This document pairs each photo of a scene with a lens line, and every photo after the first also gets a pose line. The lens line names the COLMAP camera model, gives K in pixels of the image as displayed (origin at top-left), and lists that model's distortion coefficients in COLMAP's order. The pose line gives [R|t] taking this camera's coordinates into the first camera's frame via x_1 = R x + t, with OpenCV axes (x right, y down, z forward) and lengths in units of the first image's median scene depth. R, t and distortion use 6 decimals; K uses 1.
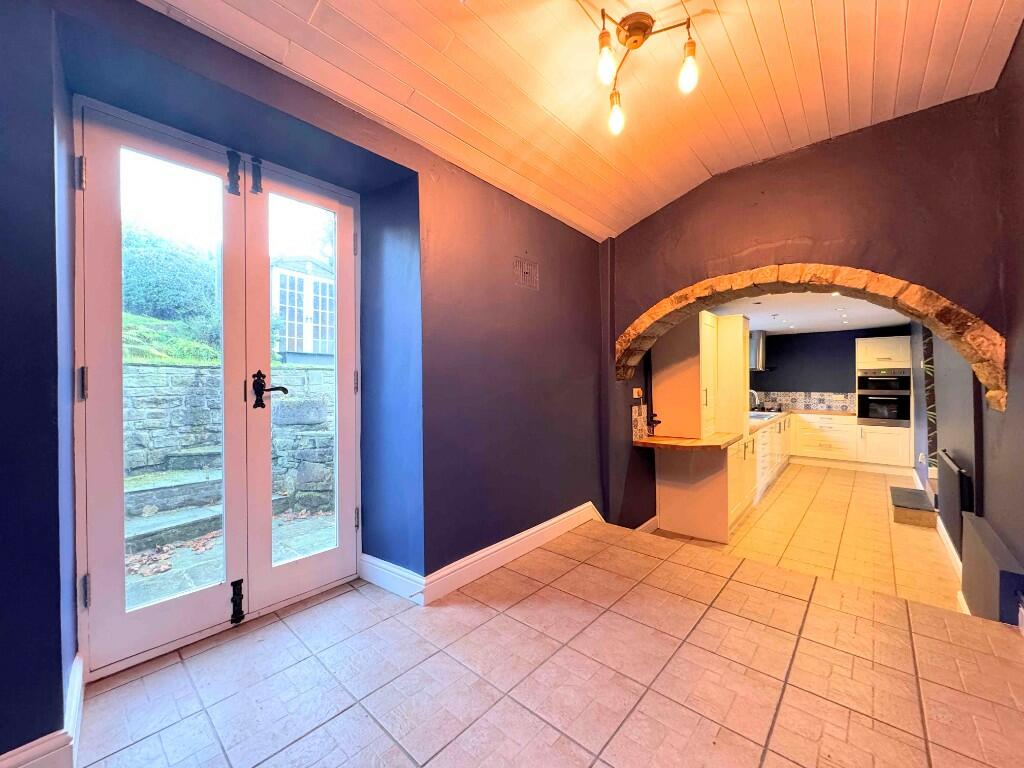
lens RADIAL K [[408.1, 0, 512.0], [0, 408.1, 384.0], [0, 0, 1]] dist [-0.031711, -0.000256]
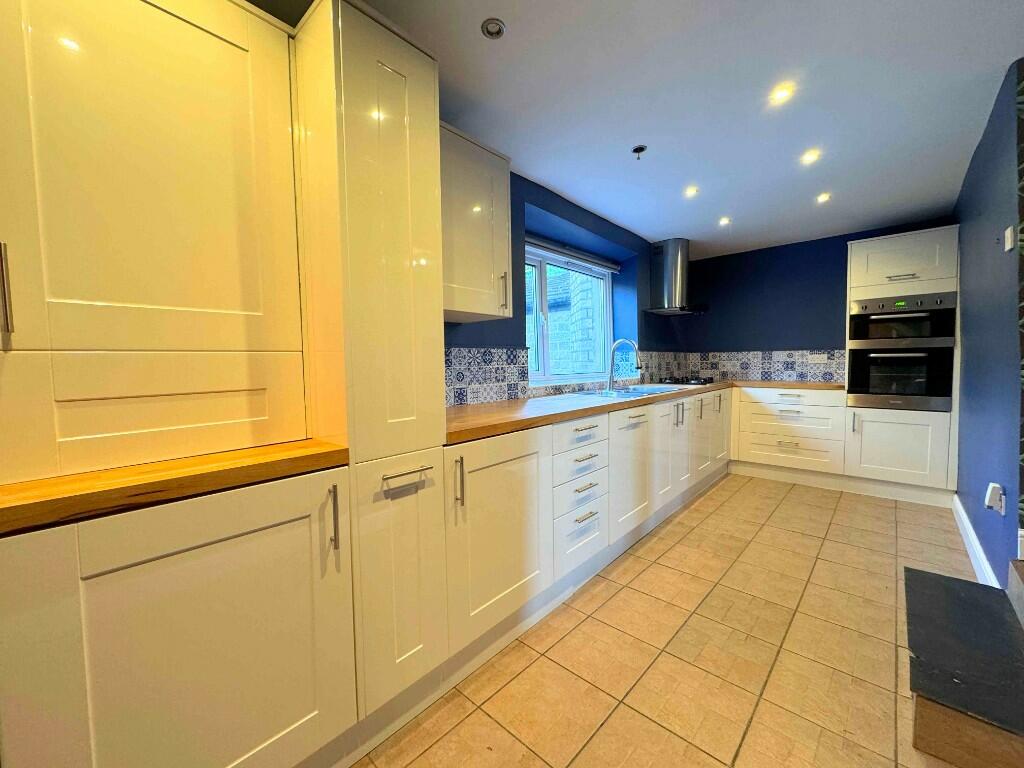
lens RADIAL K [[408.1, 0, 512.0], [0, 408.1, 384.0], [0, 0, 1]] dist [-0.031711, -0.000256]
pose [[0.999648, -0.010887, -0.024187, 0.429037], [0.012037, 0.998778, 0.047930, 0.040538], [0.023636, -0.048204, 0.998558, 0.455122]]
